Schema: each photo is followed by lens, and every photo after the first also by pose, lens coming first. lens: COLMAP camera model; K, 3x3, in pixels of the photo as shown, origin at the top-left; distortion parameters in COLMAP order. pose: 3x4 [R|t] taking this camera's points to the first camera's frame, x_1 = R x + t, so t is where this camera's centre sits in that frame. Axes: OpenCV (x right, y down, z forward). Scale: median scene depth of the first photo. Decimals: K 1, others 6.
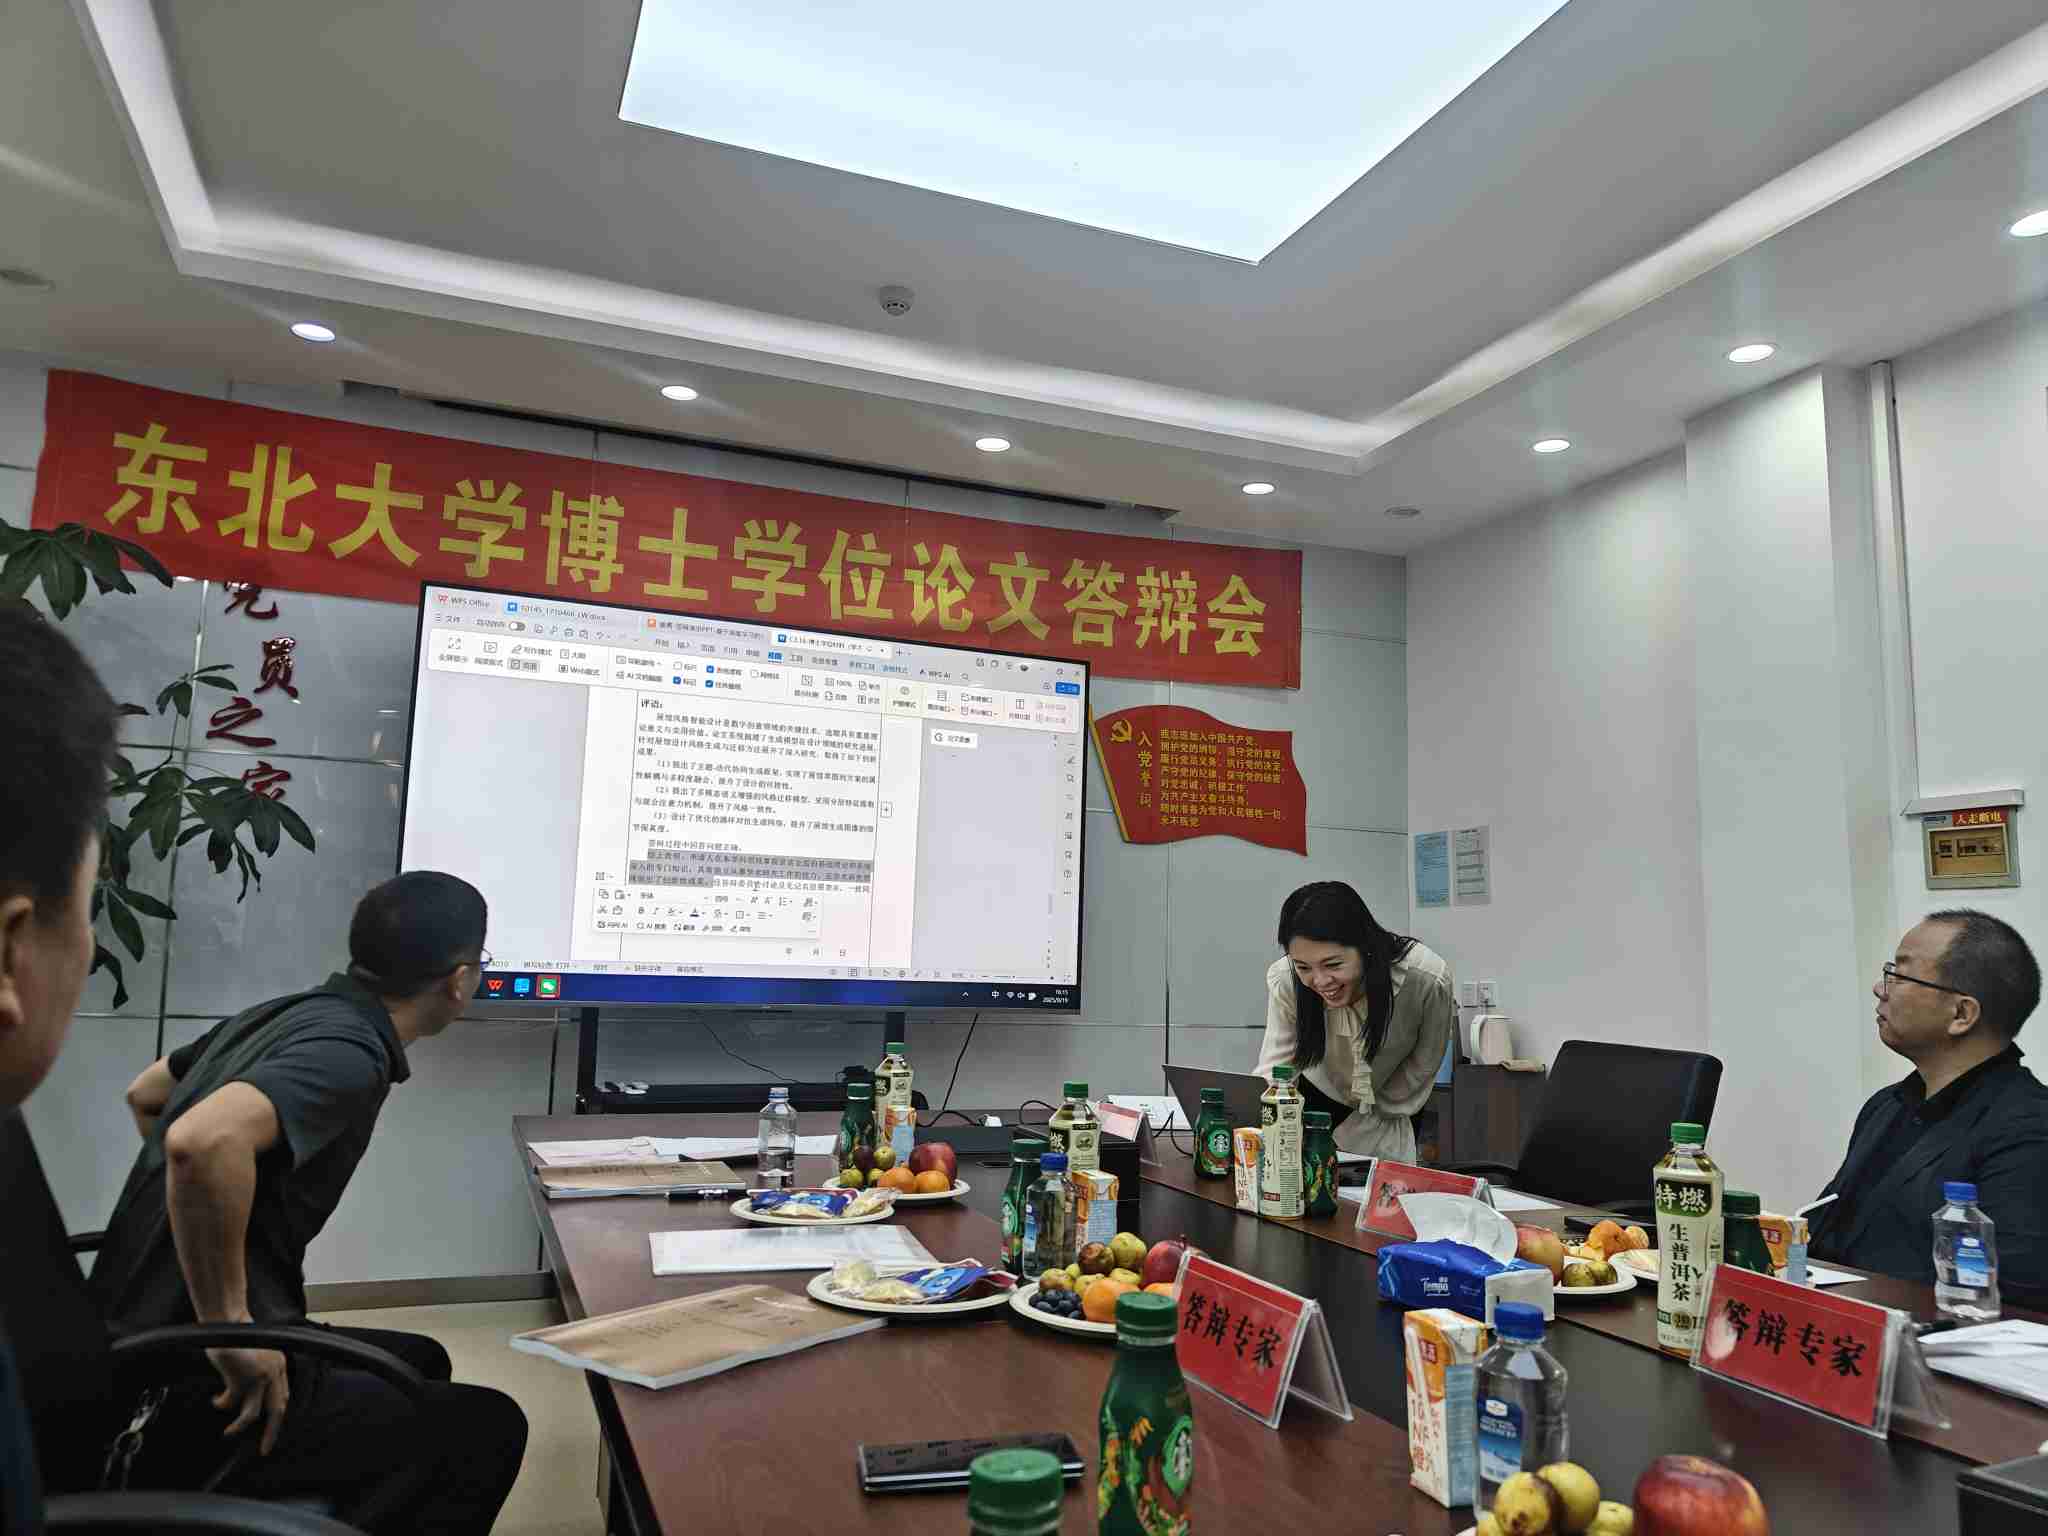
lens RADIAL K [[1482.8, 0, 1058.7], [0, 1482.8, 762.1], [0, 0, 1]] dist [0.016844, -0.006251]
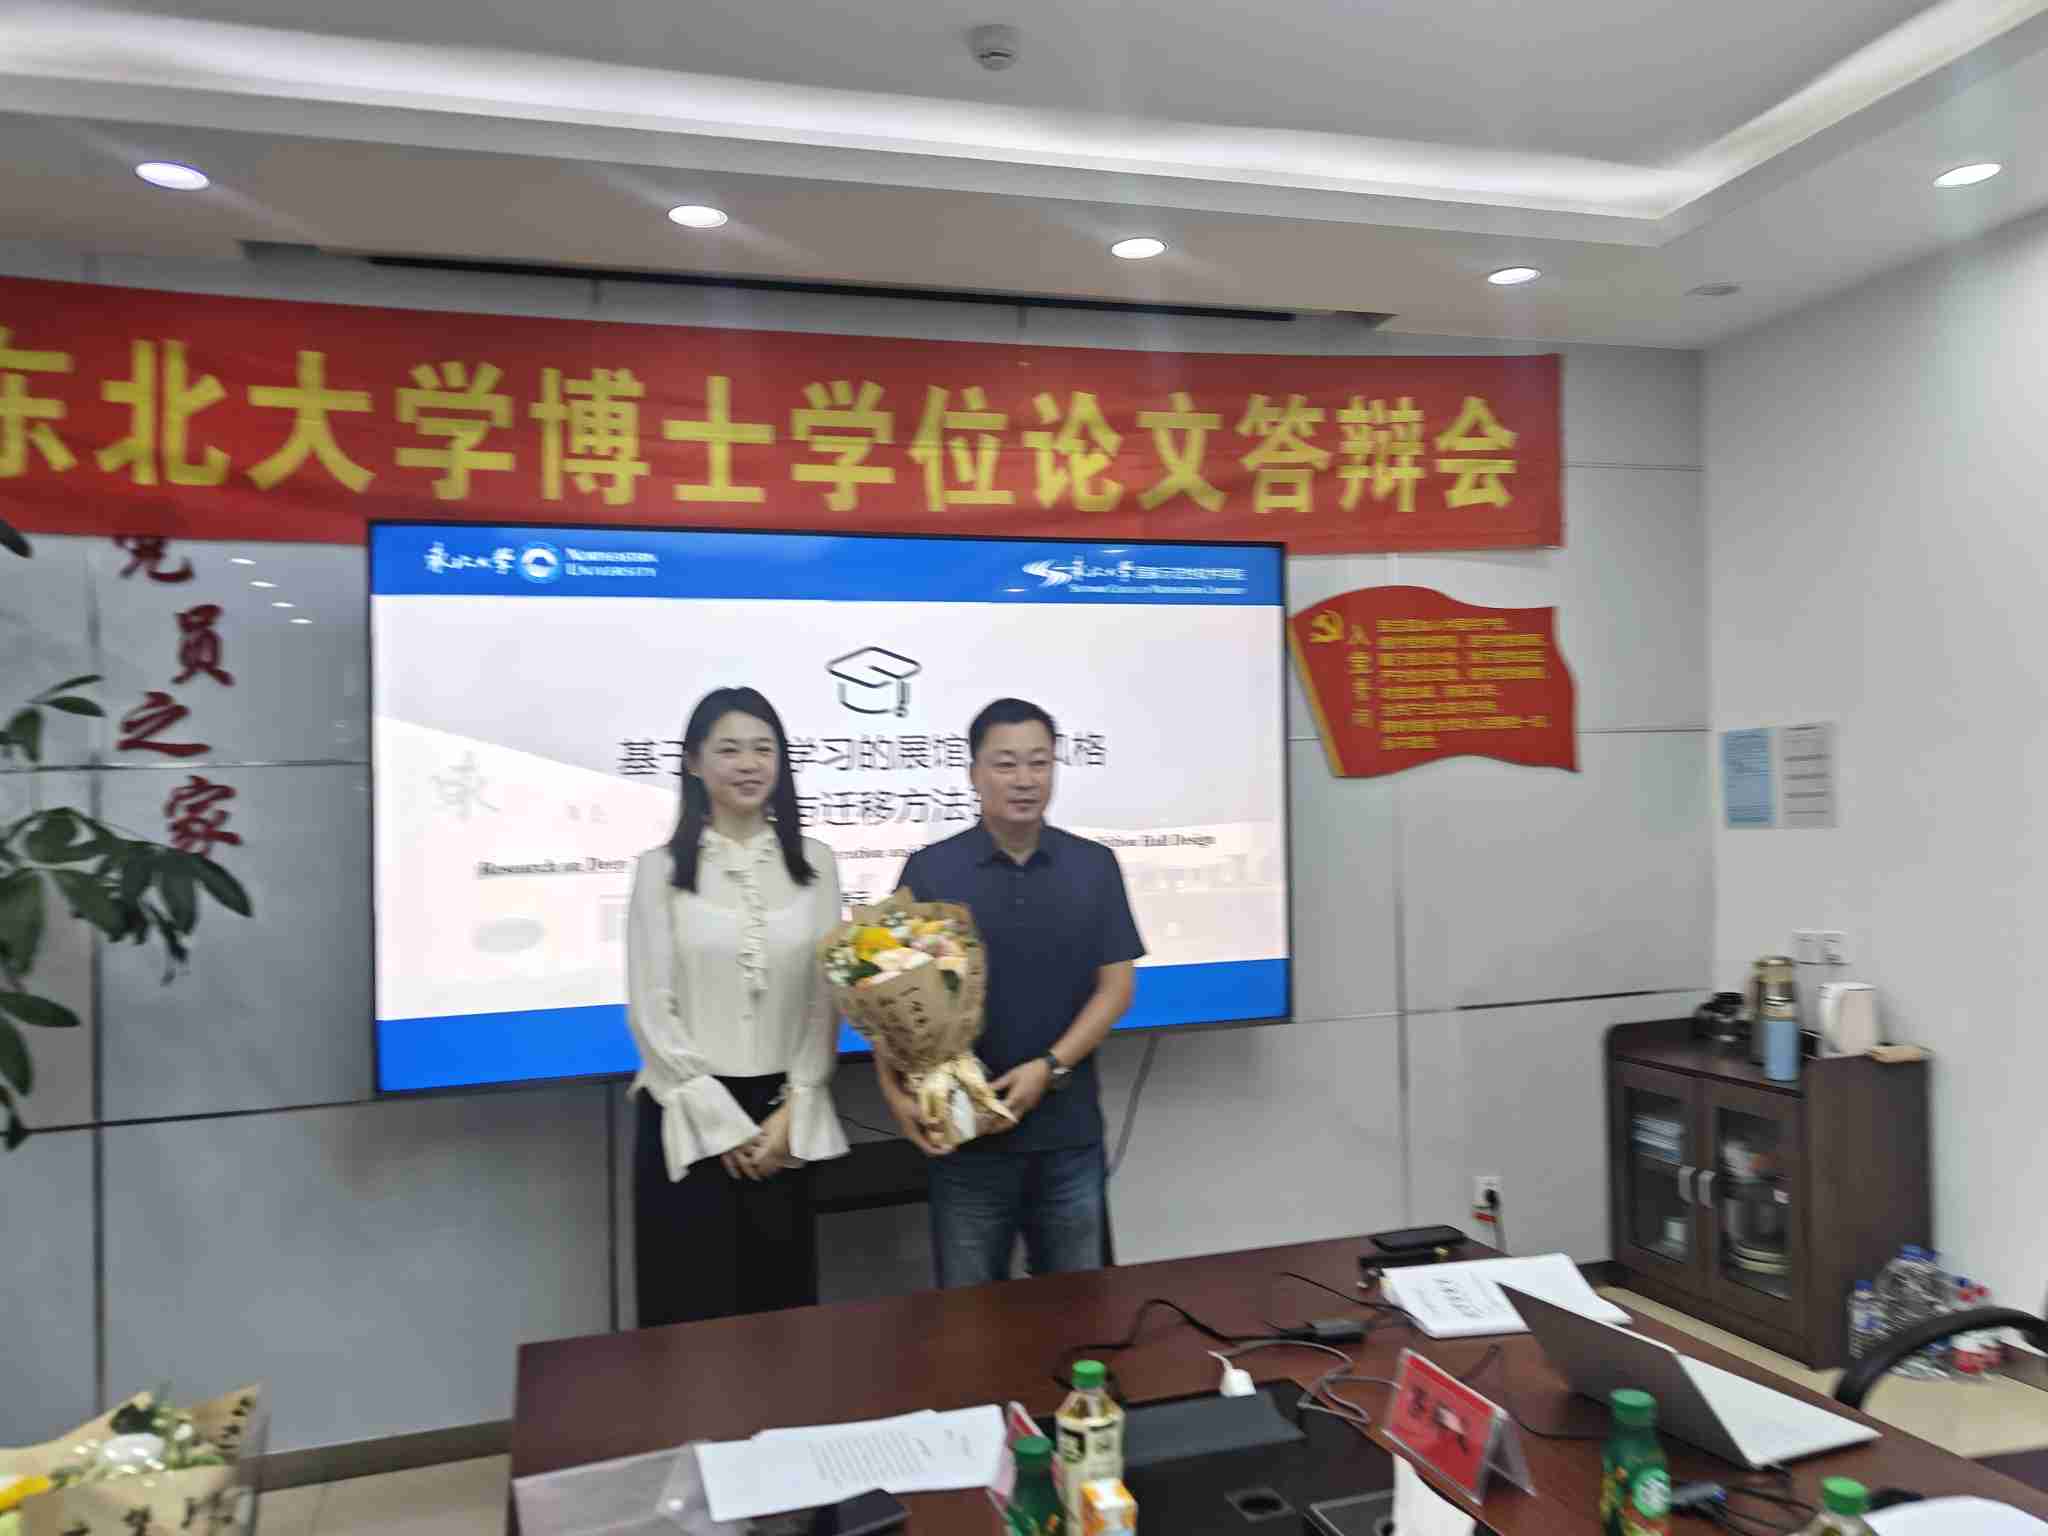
lens RADIAL K [[1638.8, 0, 1068.9], [0, 1638.8, 797.9], [0, 0, 1]] dist [0.018074, -0.012825]
pose [[0.994720, -0.059243, -0.083802, -0.024775], [0.069815, 0.989126, 0.129442, -0.054394], [0.075222, -0.134609, 0.988040, 0.174697]]
